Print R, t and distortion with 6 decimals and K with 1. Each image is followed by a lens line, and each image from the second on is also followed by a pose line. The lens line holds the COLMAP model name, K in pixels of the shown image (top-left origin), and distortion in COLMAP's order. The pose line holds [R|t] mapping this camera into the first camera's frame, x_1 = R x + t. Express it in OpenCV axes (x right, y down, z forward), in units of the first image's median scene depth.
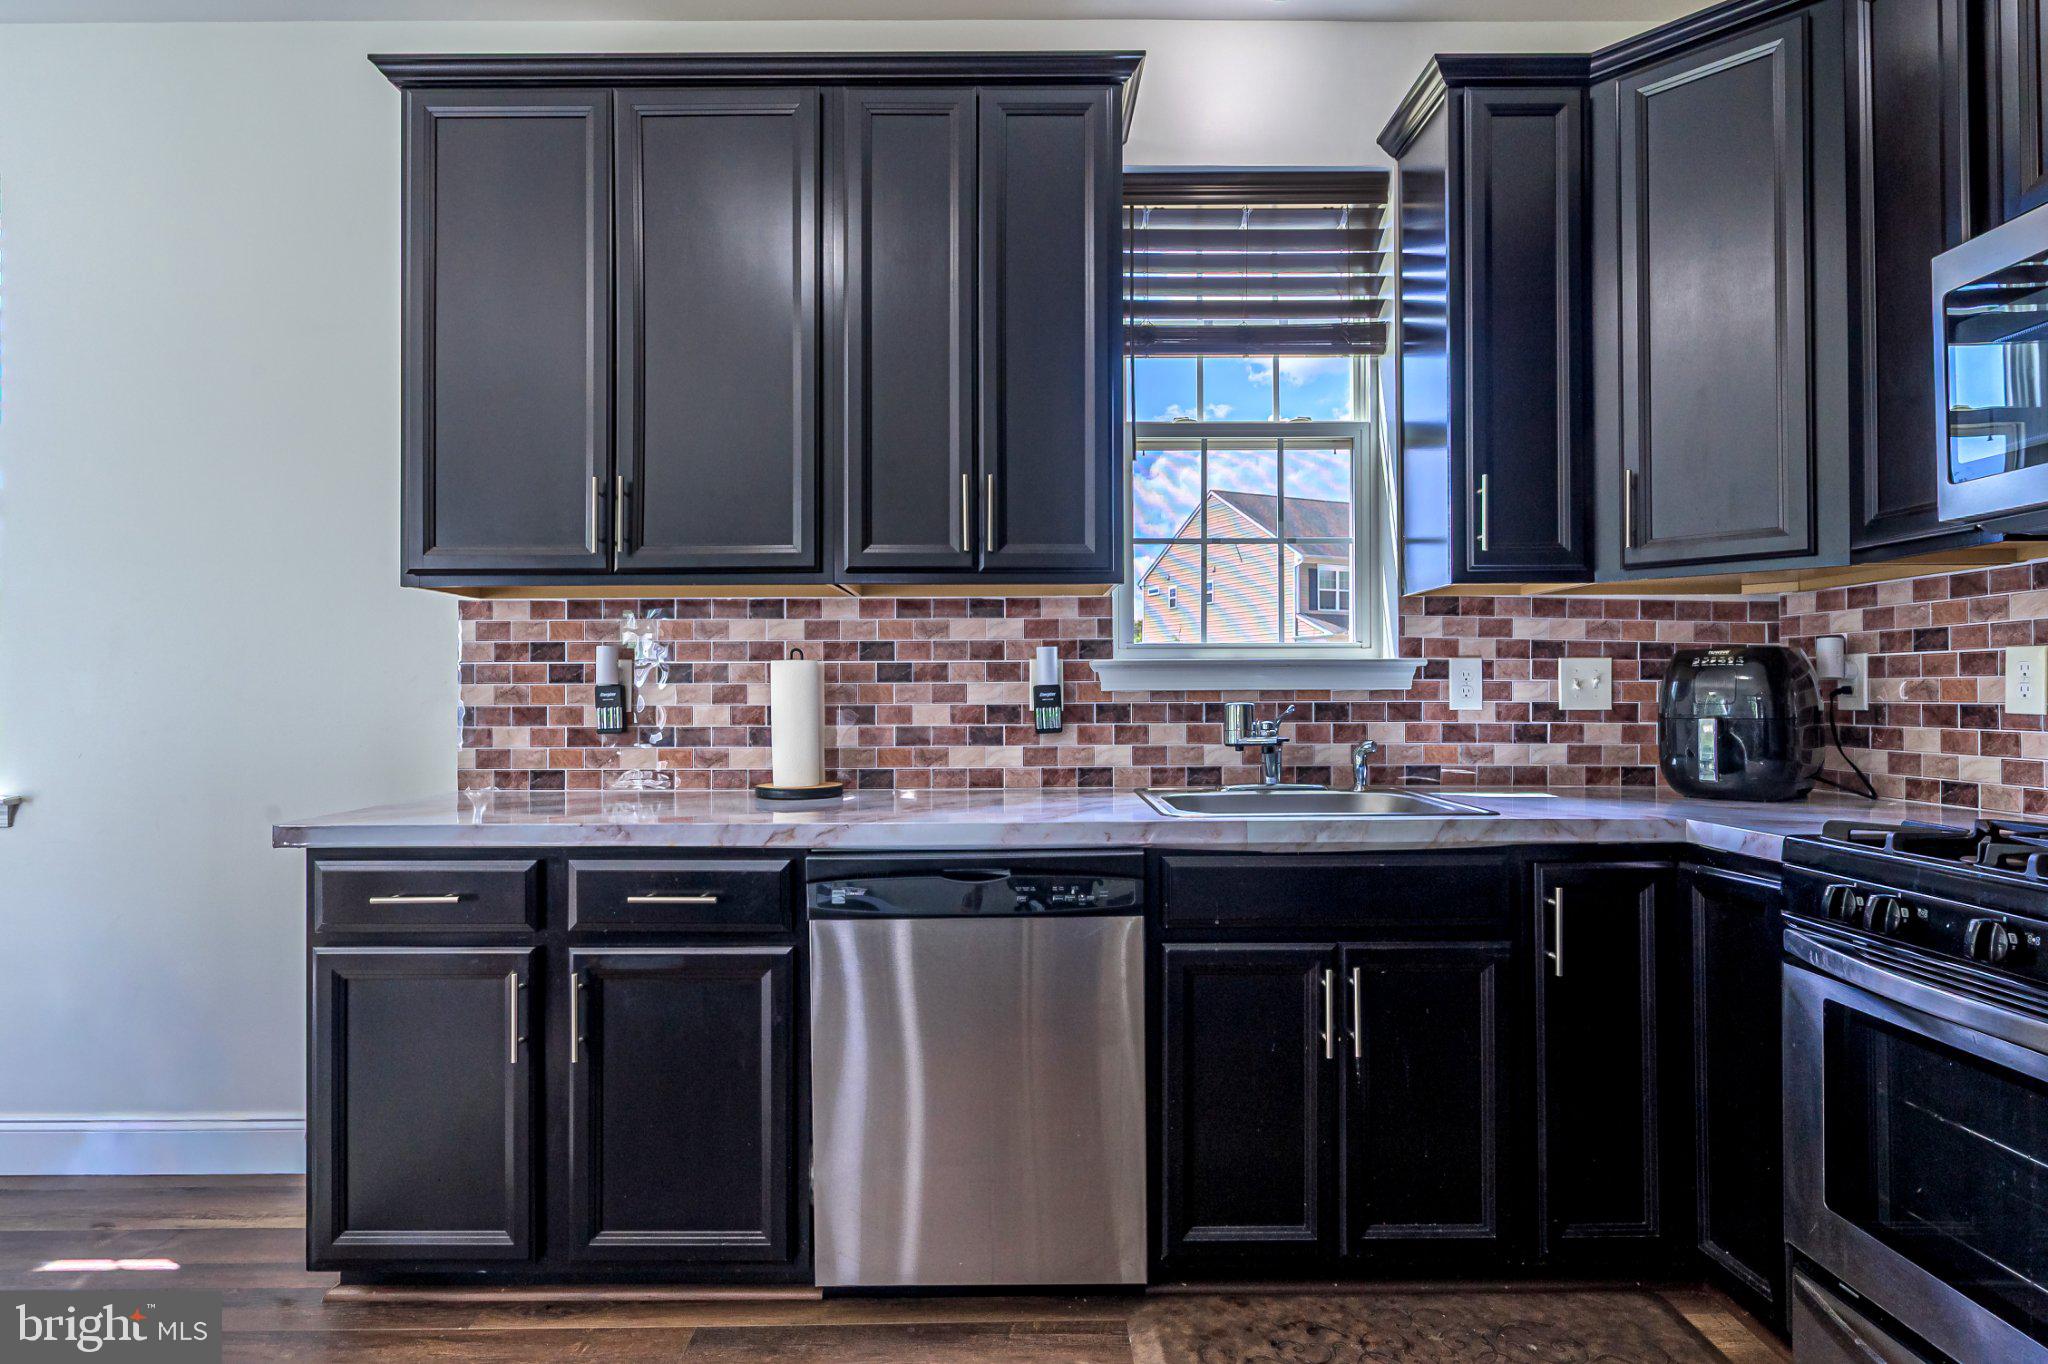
lens RADIAL K [[1066.0, 0, 1020.3], [0, 1066.0, 685.5], [0, 0, 1]] dist [-0.000890, 0.000177]
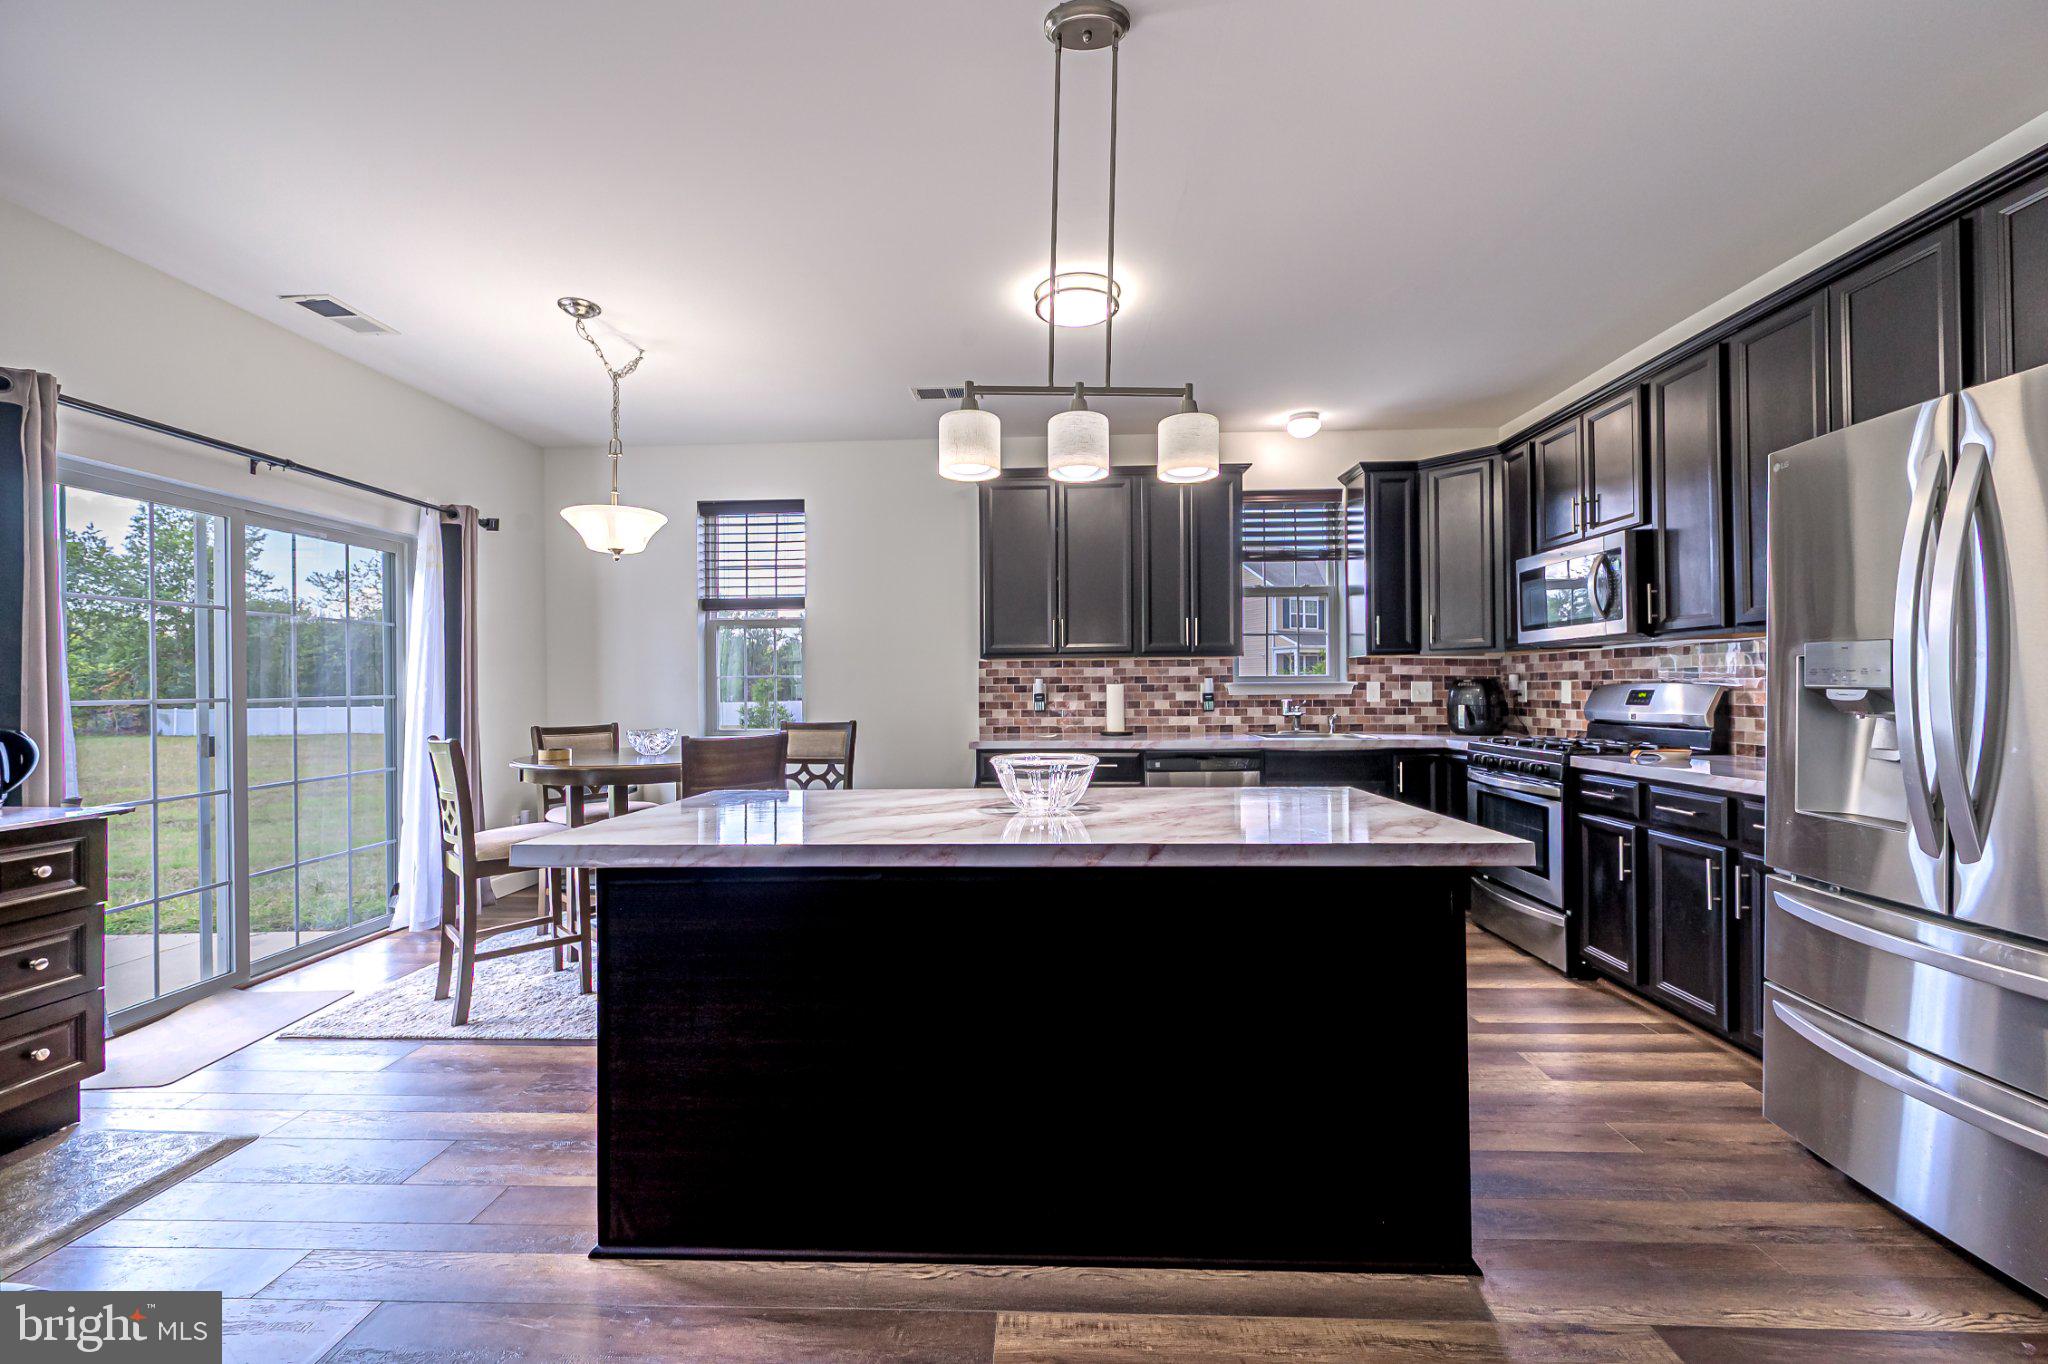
lens RADIAL K [[804.3, 0, 1020.8], [0, 804.3, 684.4], [0, 0, 1]] dist [-0.001562, -0.000154]
pose [[0.998901, -0.003288, -0.046762, -0.333807], [0.003432, 0.999990, 0.003002, -0.028140], [0.046752, -0.003159, 0.998902, -0.959068]]
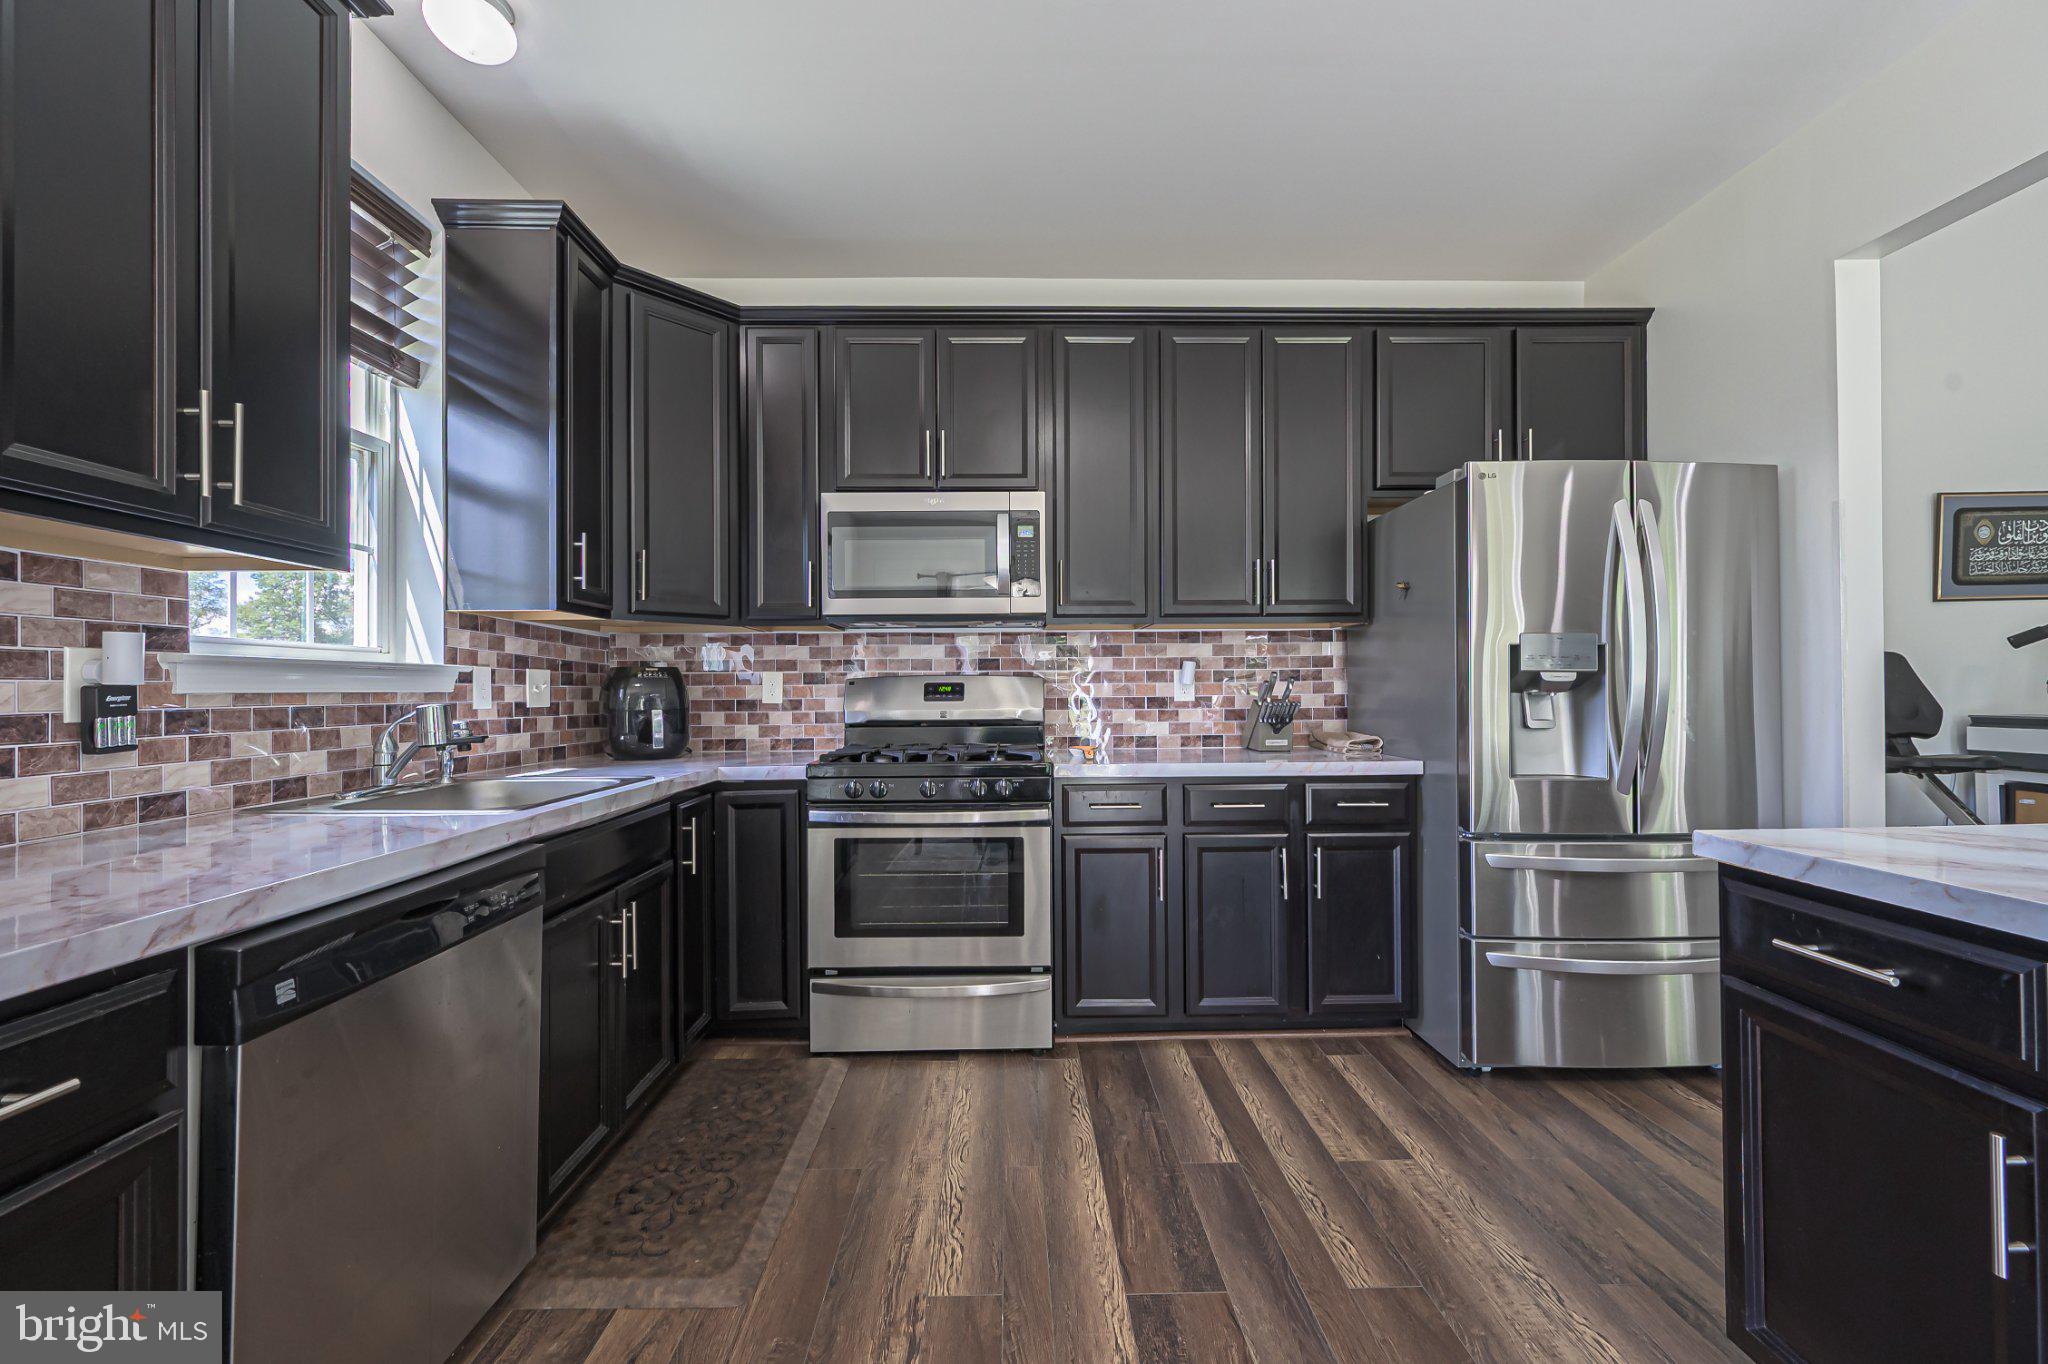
lens RADIAL K [[807.2, 0, 1023.4], [0, 807.2, 686.1], [0, 0, 1]] dist [-0.001636, 0.000036]
pose [[-0.008406, 0.008832, 0.999926, -0.512087], [0.000828, 0.999961, -0.008825, 0.005396], [-0.999964, 0.000753, -0.008413, 0.391138]]
